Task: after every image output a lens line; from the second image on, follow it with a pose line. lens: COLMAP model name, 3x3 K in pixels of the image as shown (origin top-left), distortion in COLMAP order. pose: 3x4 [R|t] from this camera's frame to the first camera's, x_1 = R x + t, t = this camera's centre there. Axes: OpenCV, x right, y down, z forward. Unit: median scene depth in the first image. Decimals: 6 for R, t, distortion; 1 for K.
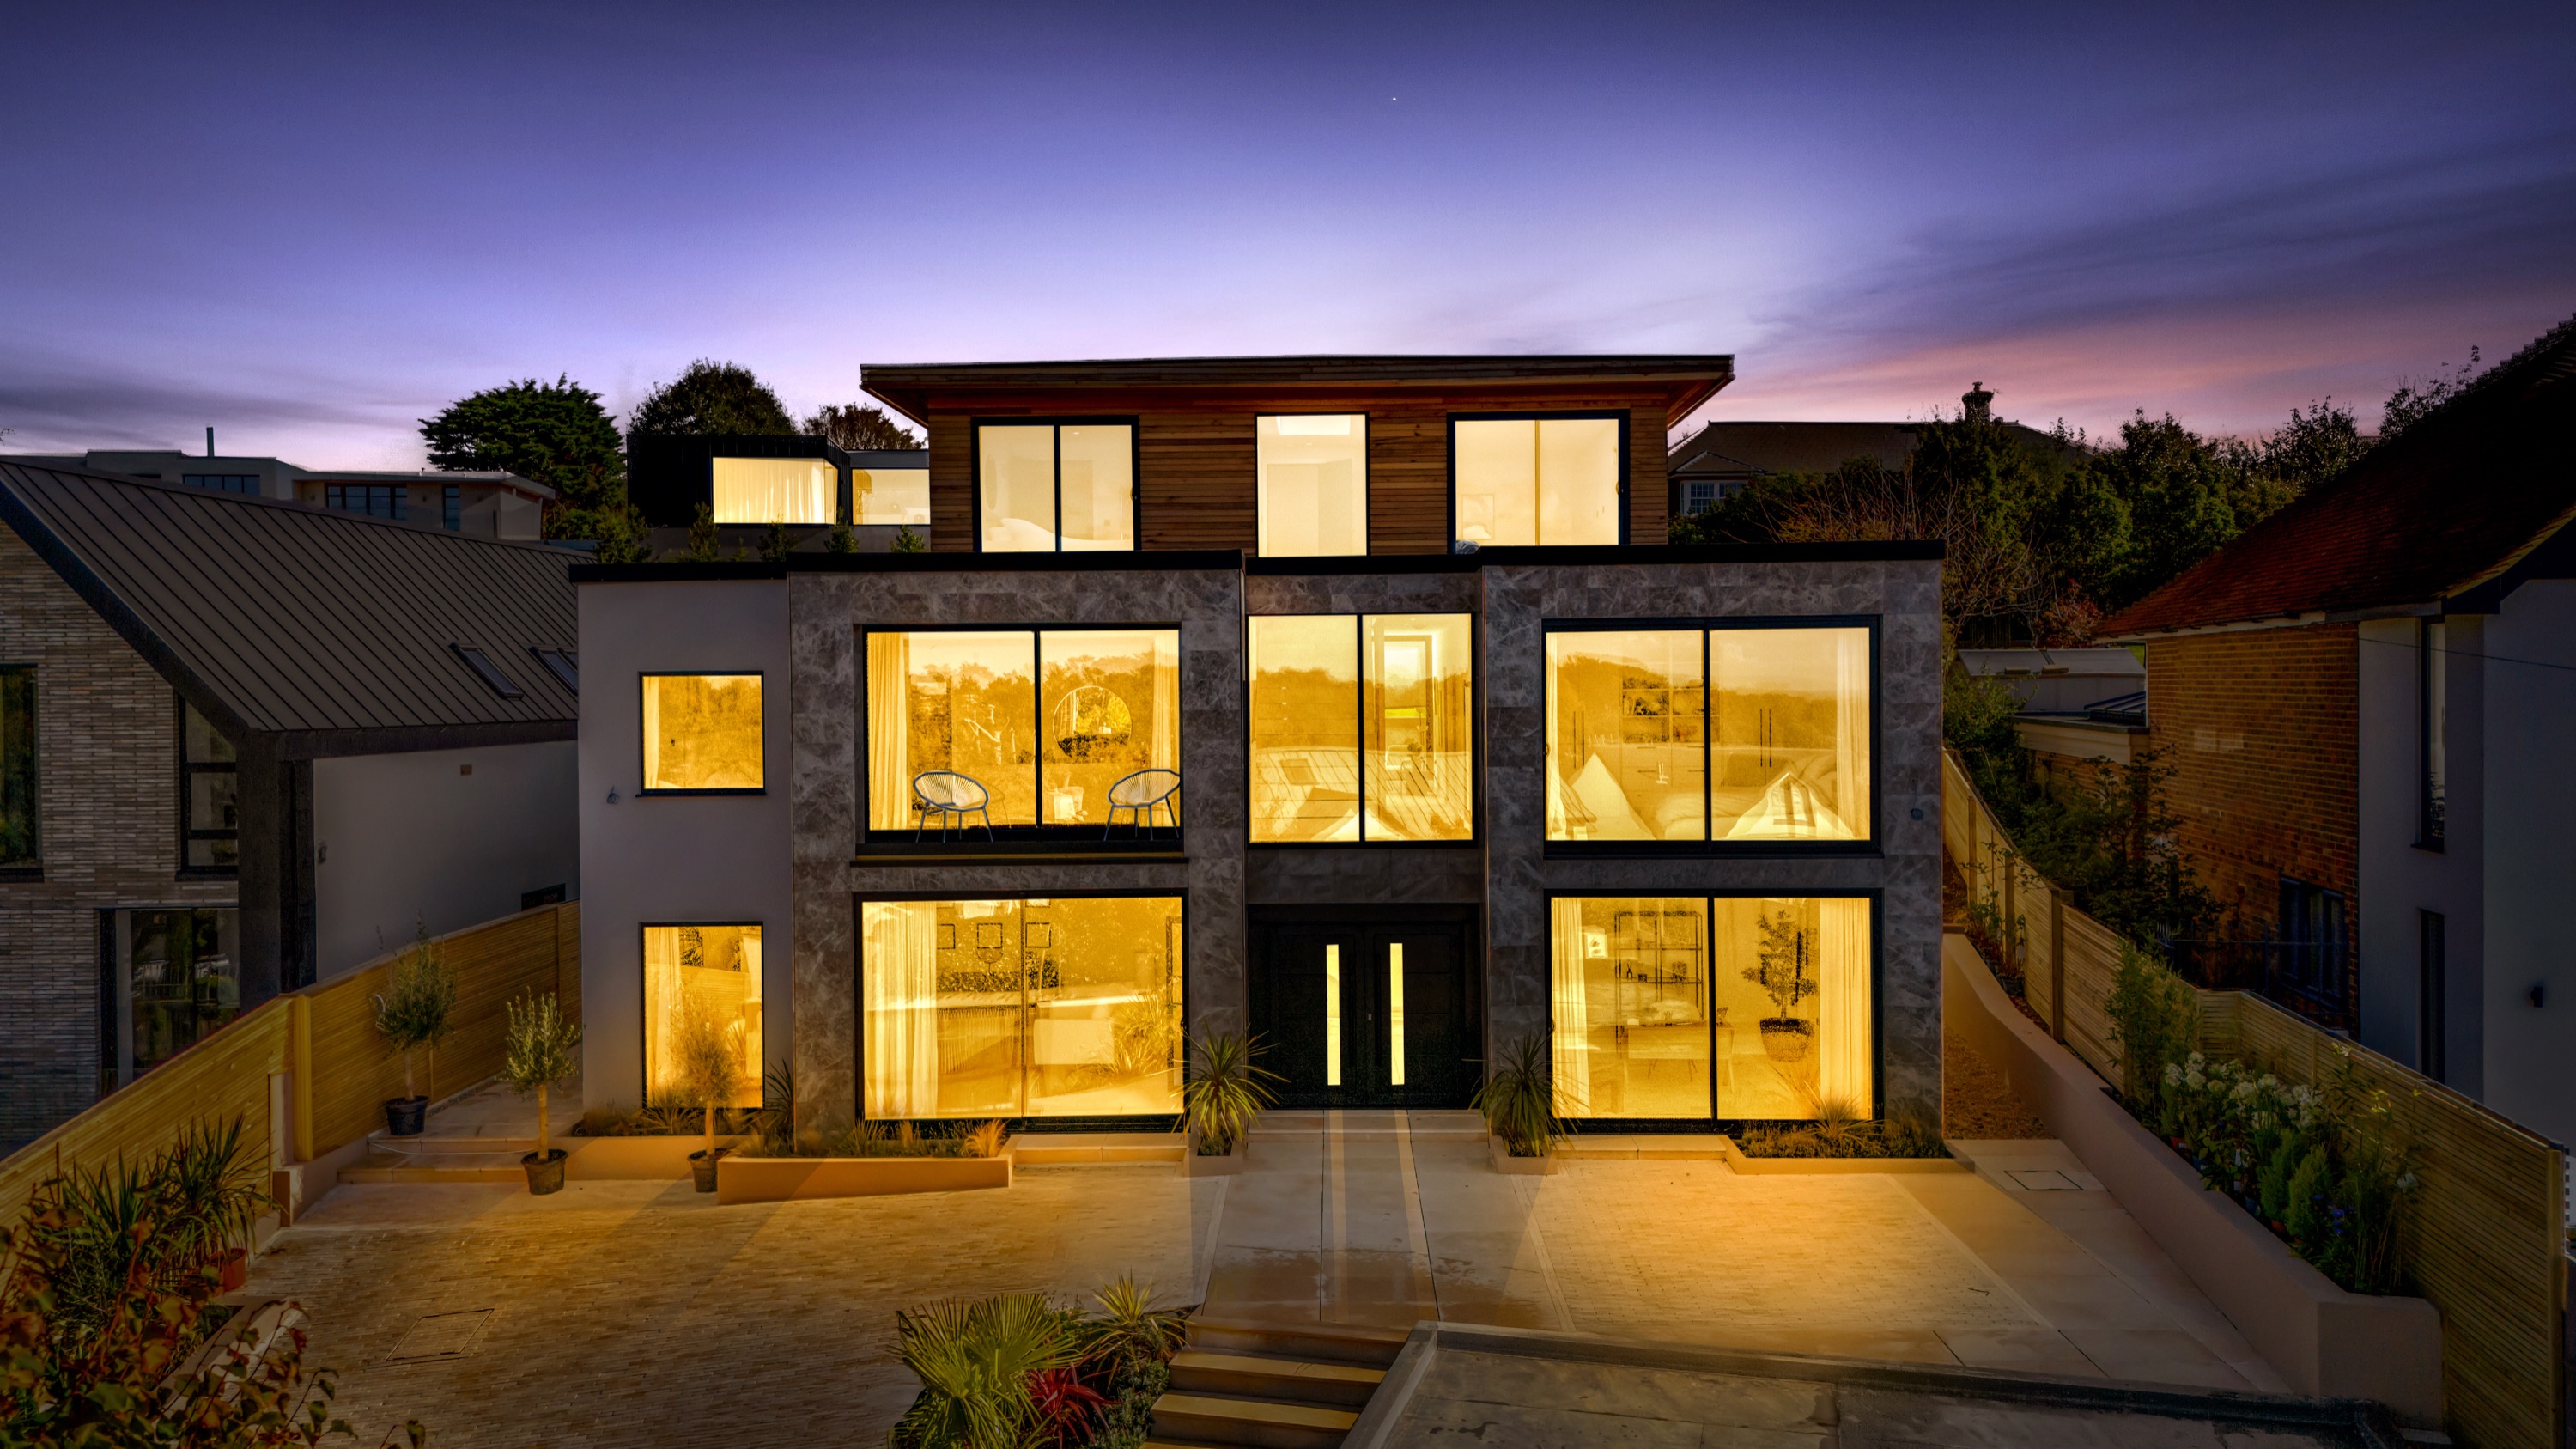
lens RADIAL K [[1812.8, 0, 1288.0], [0, 1812.8, 724.5], [0, 0, 1]] dist [0.079586, -0.087690]
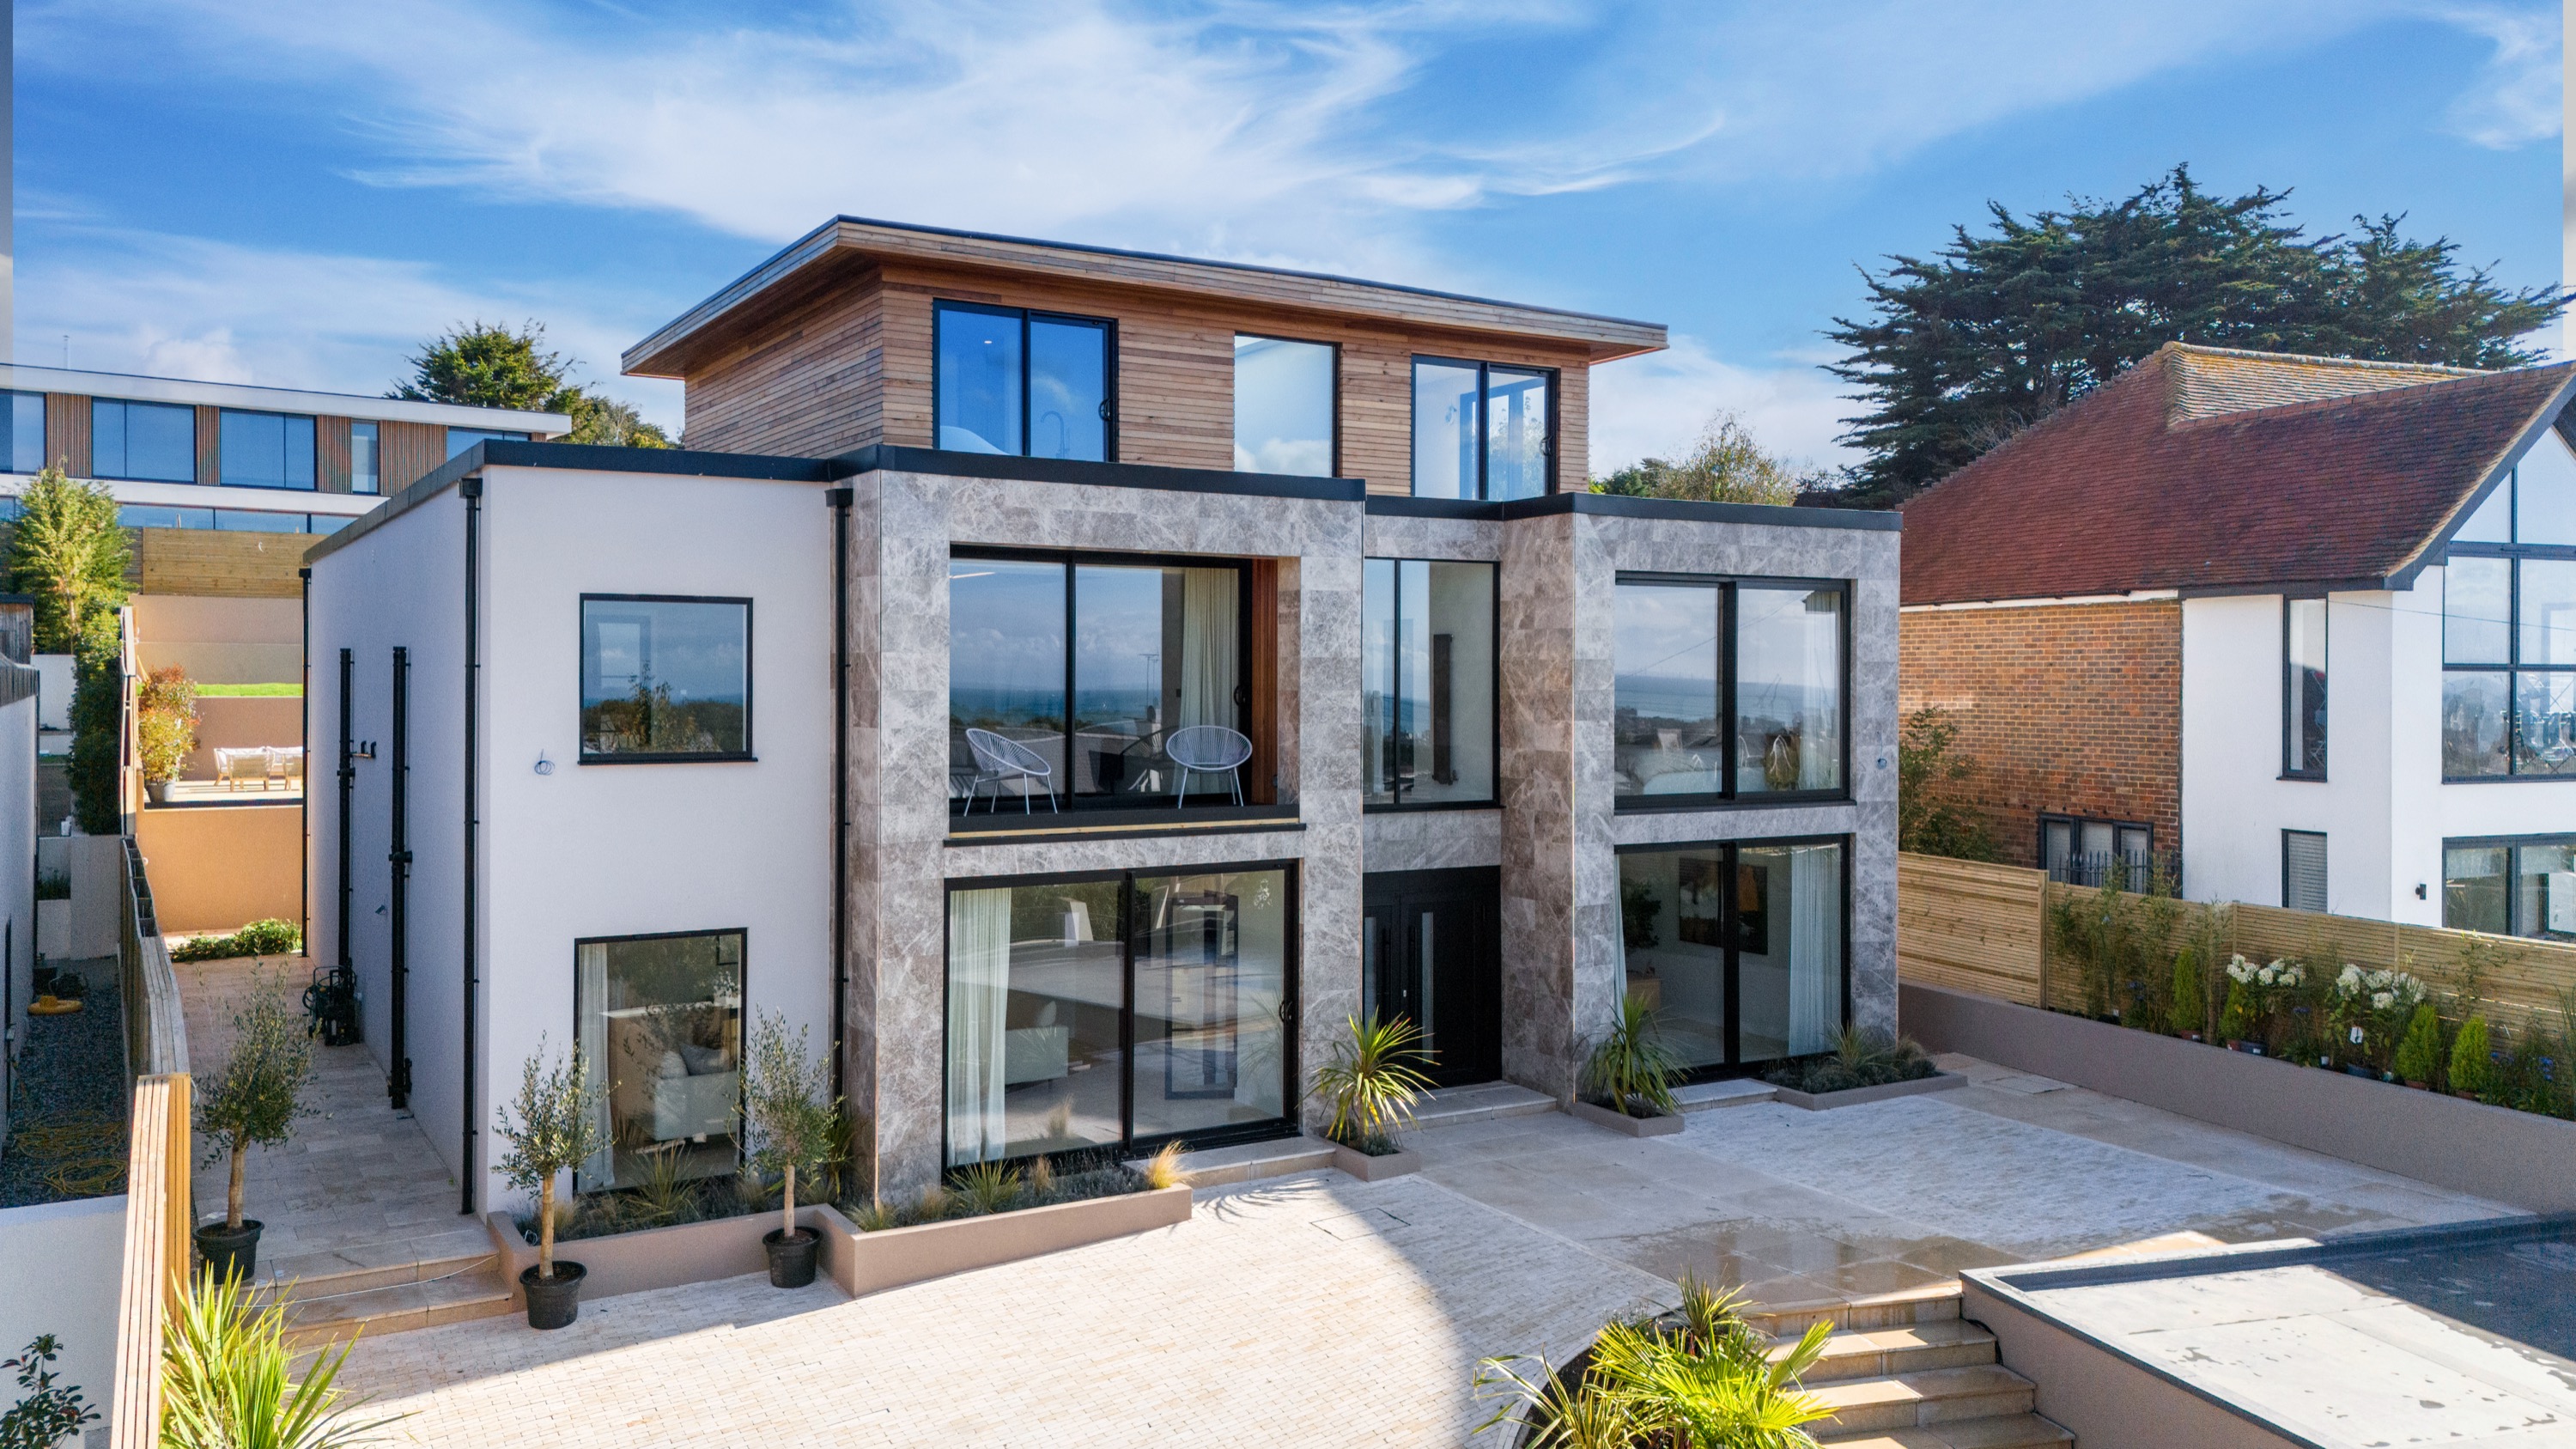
lens RADIAL K [[1872.1, 0, 1281.2], [0, 1872.1, 686.4], [0, 0, 1]] dist [0.082177, -0.100356]
pose [[0.852725, 0.009611, 0.522272, -0.544083], [-0.001050, 0.999860, -0.016685, 0.021802], [-0.522359, 0.013680, 0.852616, 0.227177]]
